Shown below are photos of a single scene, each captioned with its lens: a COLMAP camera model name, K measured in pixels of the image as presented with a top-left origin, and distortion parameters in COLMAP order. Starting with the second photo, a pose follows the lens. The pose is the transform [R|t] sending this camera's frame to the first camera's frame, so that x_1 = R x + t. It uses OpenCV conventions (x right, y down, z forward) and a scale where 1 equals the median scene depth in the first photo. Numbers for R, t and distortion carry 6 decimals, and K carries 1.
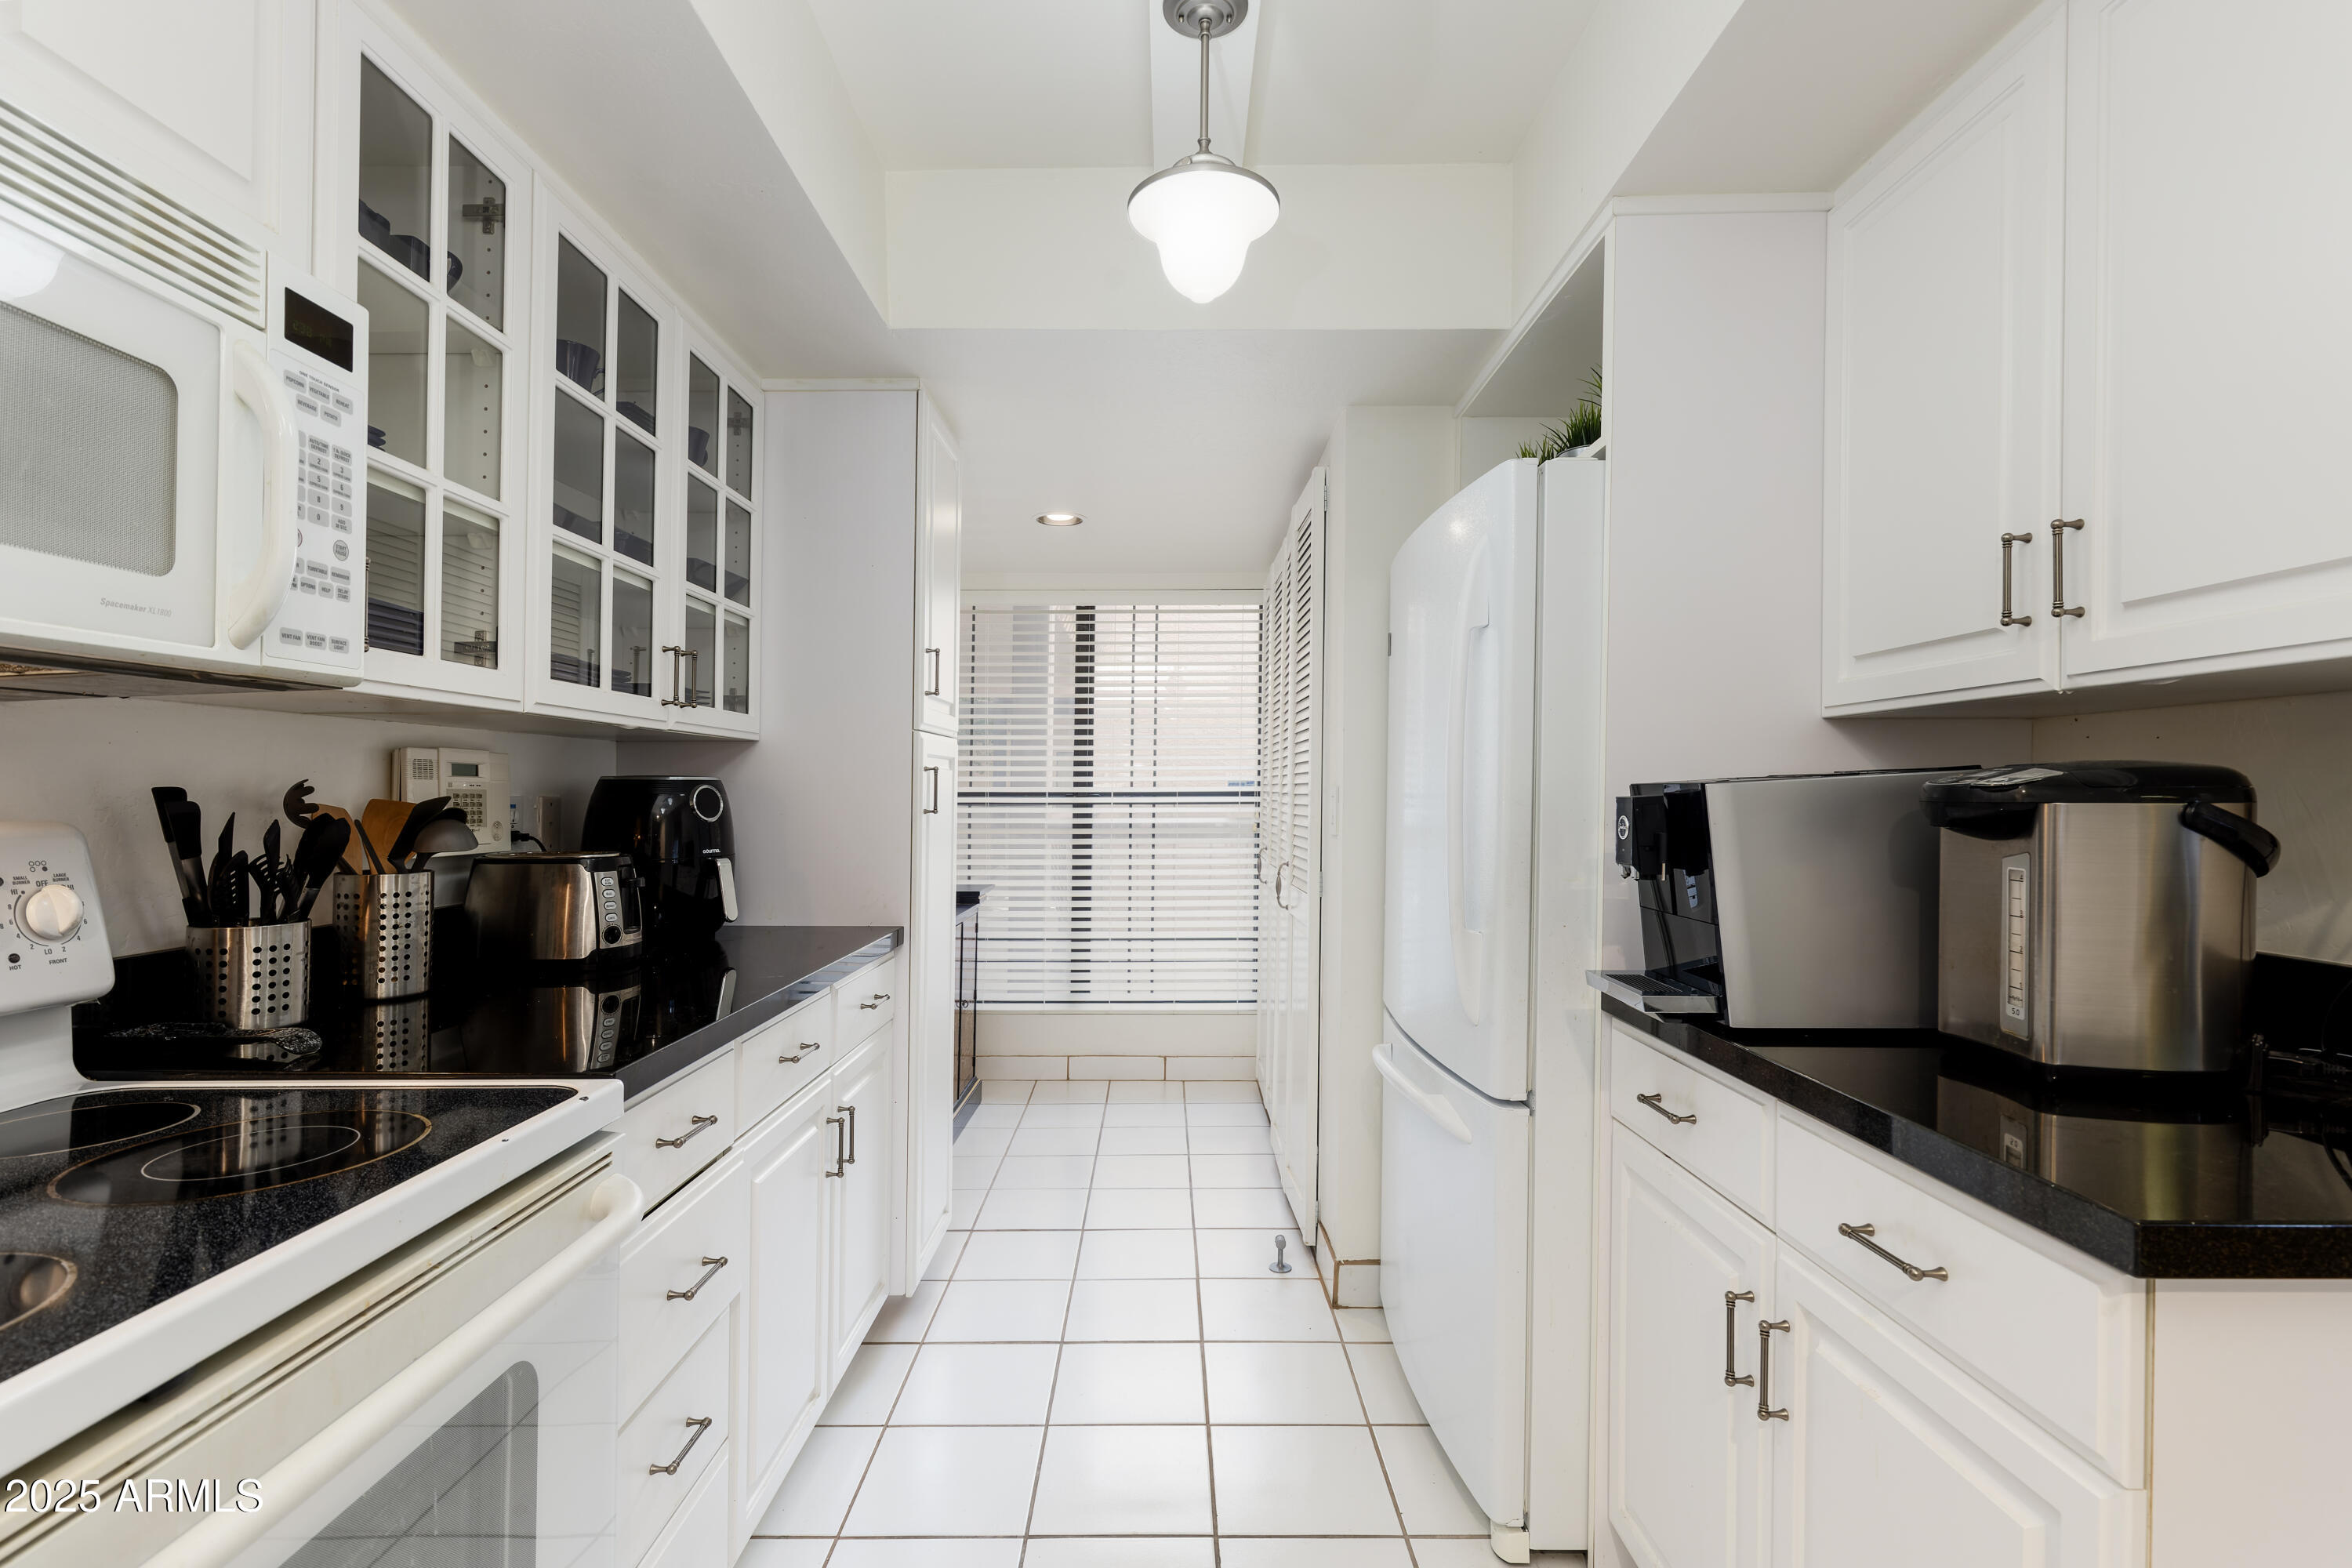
lens RADIAL K [[1085.6, 0, 1178.1], [0, 1085.6, 773.3], [0, 0, 1]] dist [0.016672, 0.000190]
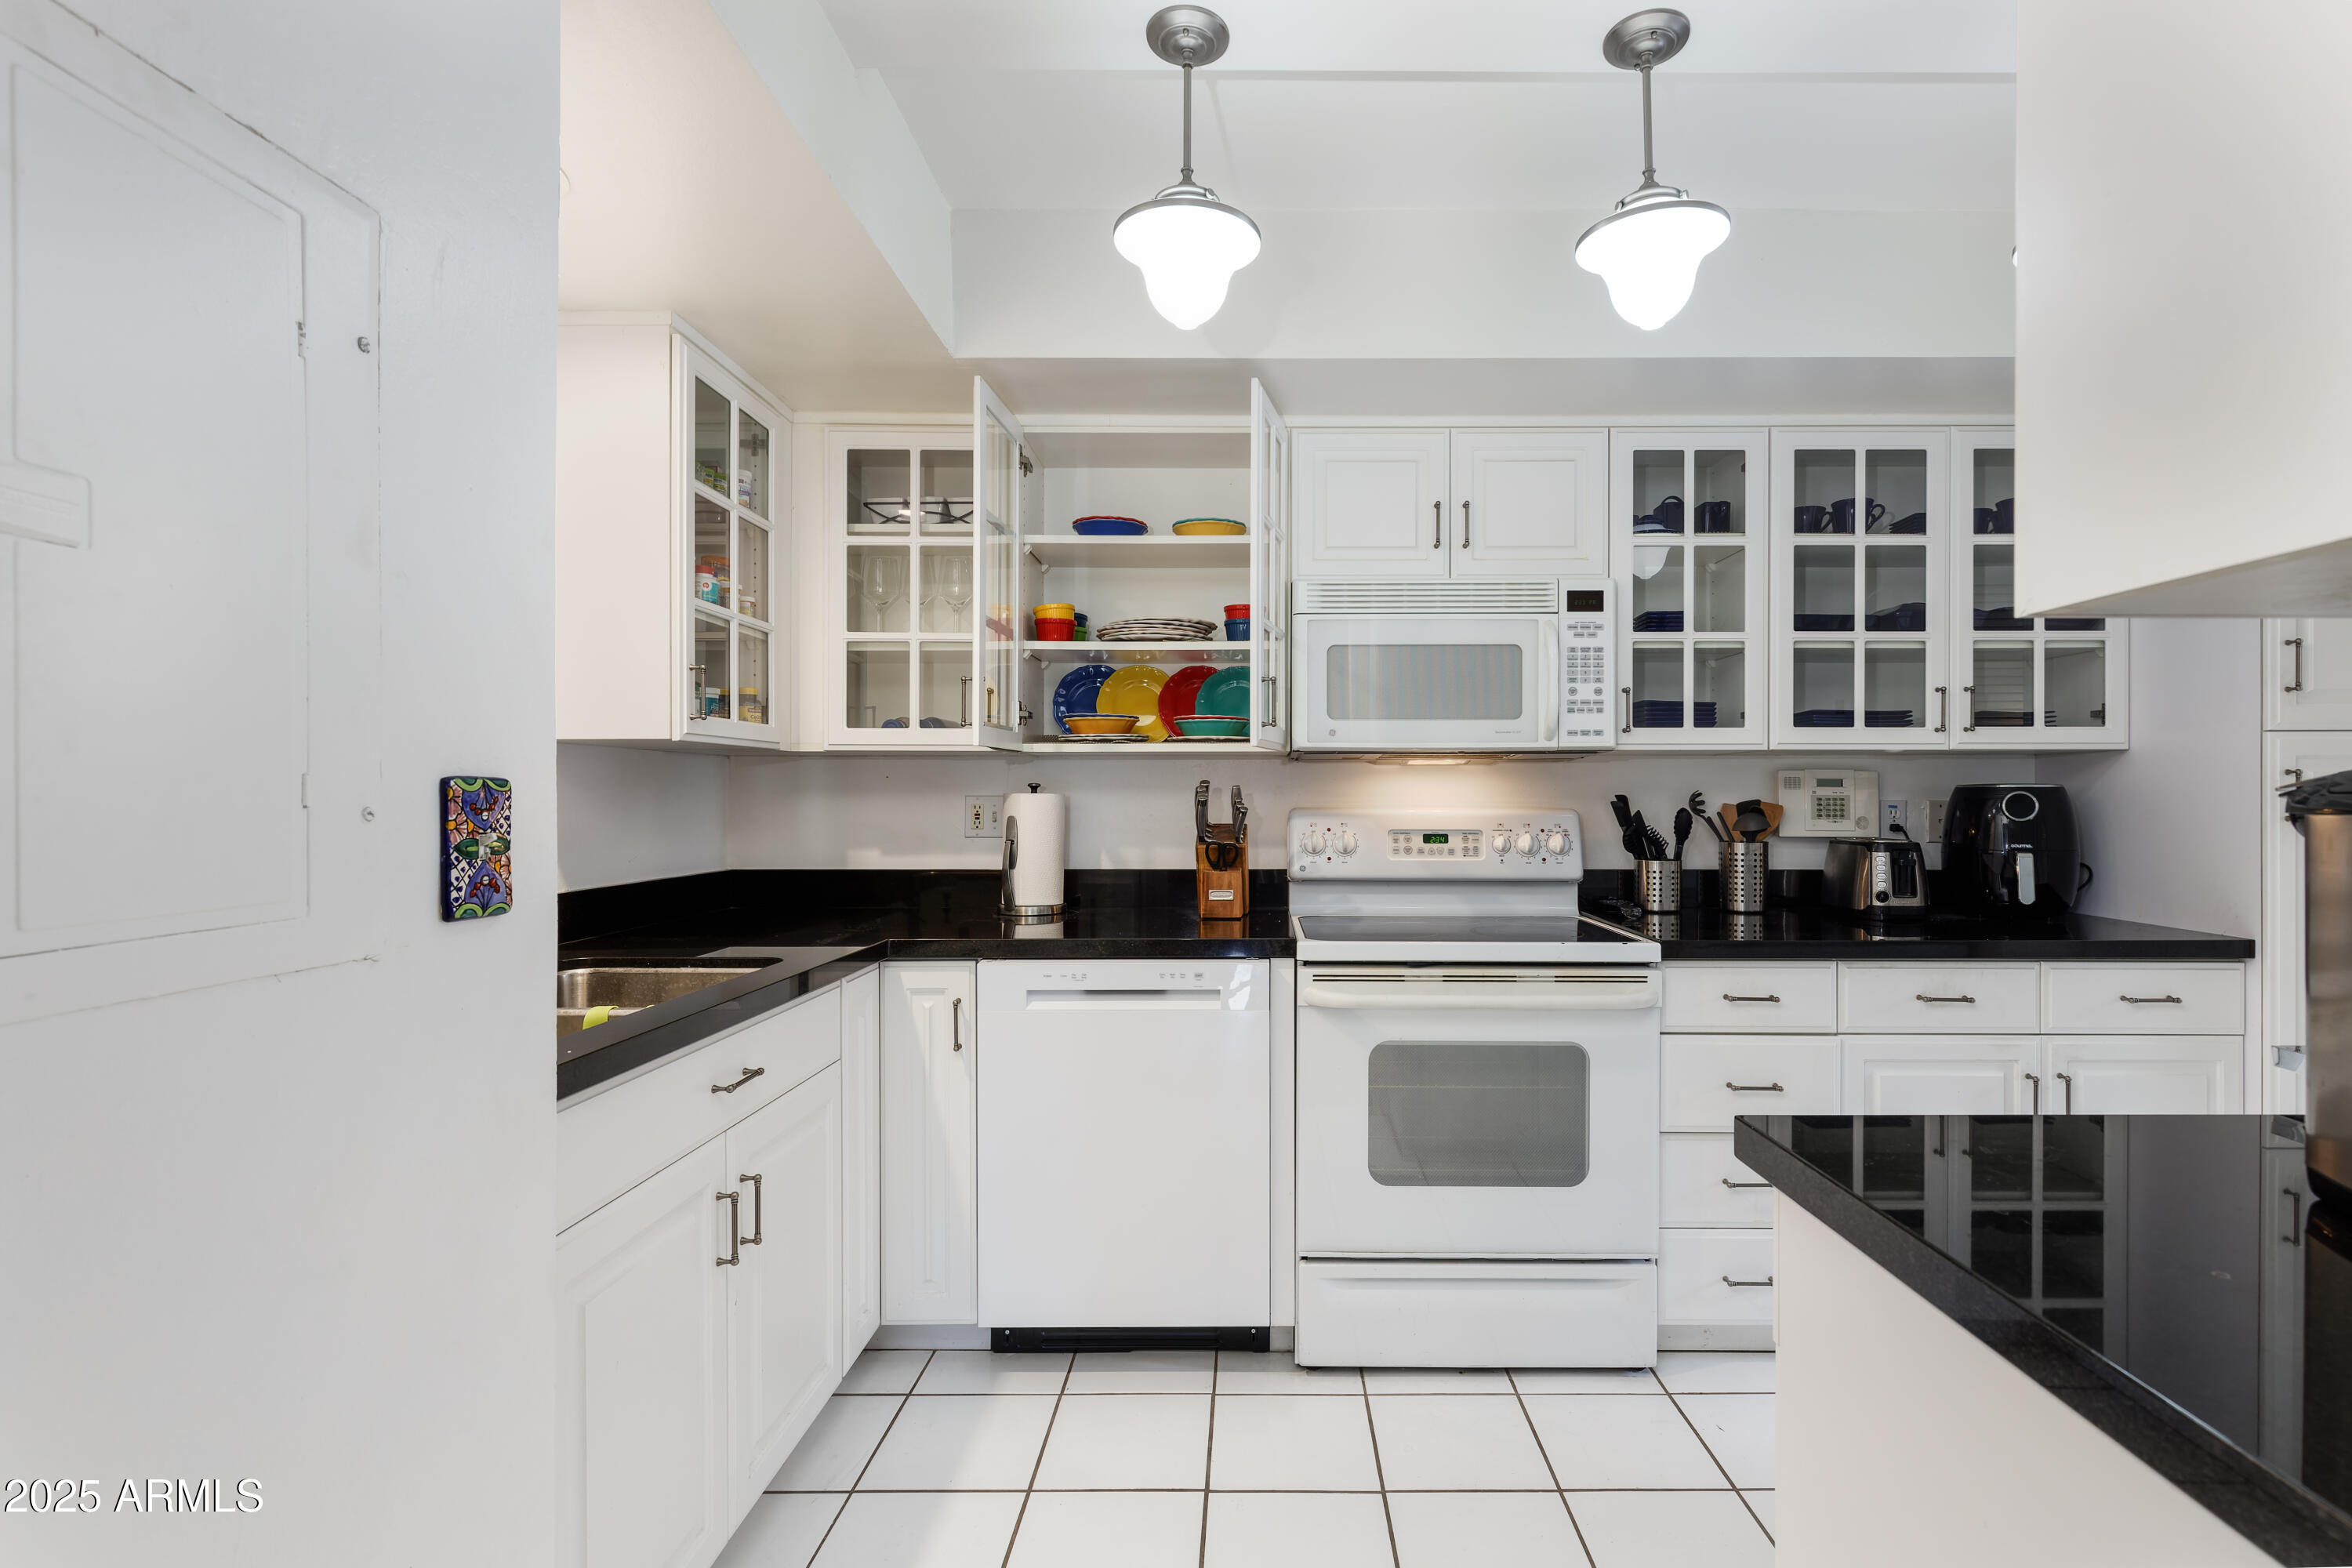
lens RADIAL K [[1085.6, 0, 1186.3], [0, 1085.6, 793.8], [0, 0, 1]] dist [0.016672, 0.000190]
pose [[-0.022114, 0.001872, -0.999754, 1.448035], [0.016853, 0.999857, 0.001499, -0.007276], [0.999613, -0.016816, -0.022142, 0.178803]]
